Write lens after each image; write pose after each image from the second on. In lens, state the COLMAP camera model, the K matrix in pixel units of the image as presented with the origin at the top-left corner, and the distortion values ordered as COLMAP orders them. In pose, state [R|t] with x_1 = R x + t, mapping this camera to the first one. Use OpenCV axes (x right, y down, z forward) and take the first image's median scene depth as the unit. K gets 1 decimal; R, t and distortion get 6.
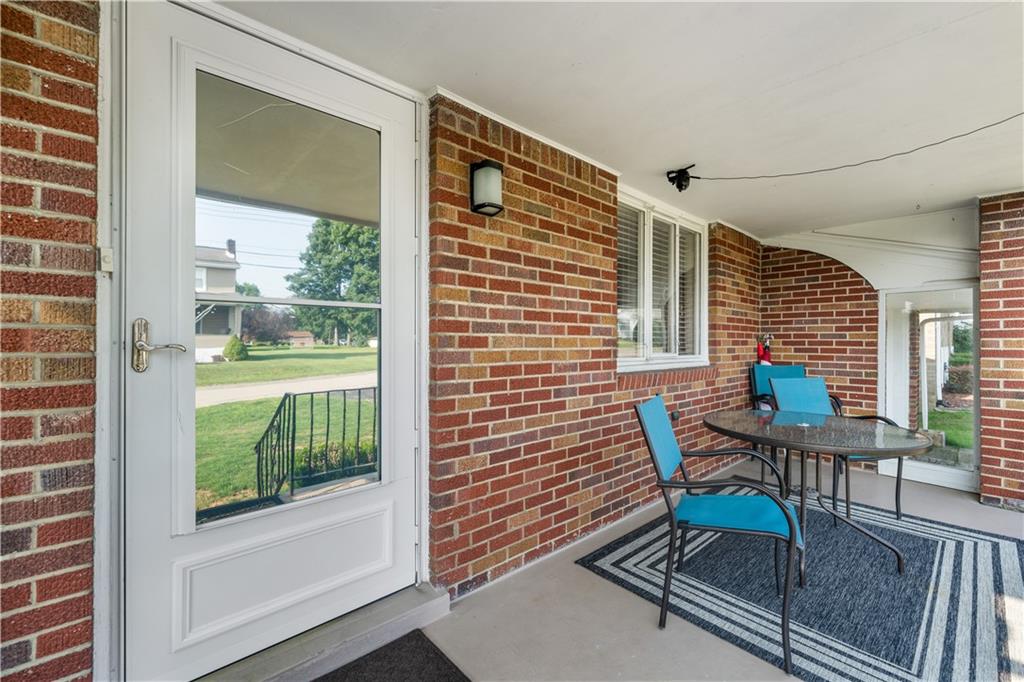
lens RADIAL K [[427.6, 0, 512.0], [0, 427.6, 341.0], [0, 0, 1]] dist [-0.000630, -0.000056]
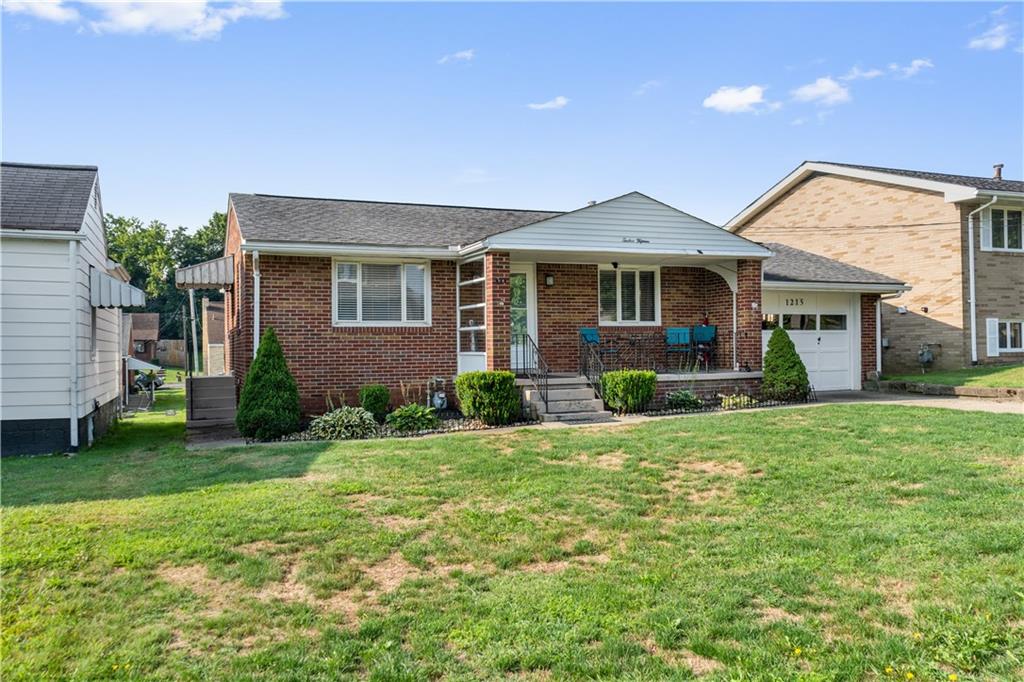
lens RADIAL K [[864.0, 0, 512.0], [0, 864.0, 341.0], [0, 0, 1]] dist [-0.000633, 0.000357]
pose [[0.932178, -0.019010, -0.361500, 2.137725], [0.016196, 0.999810, -0.010811, 0.269669], [0.361637, 0.004223, 0.932309, -5.703405]]
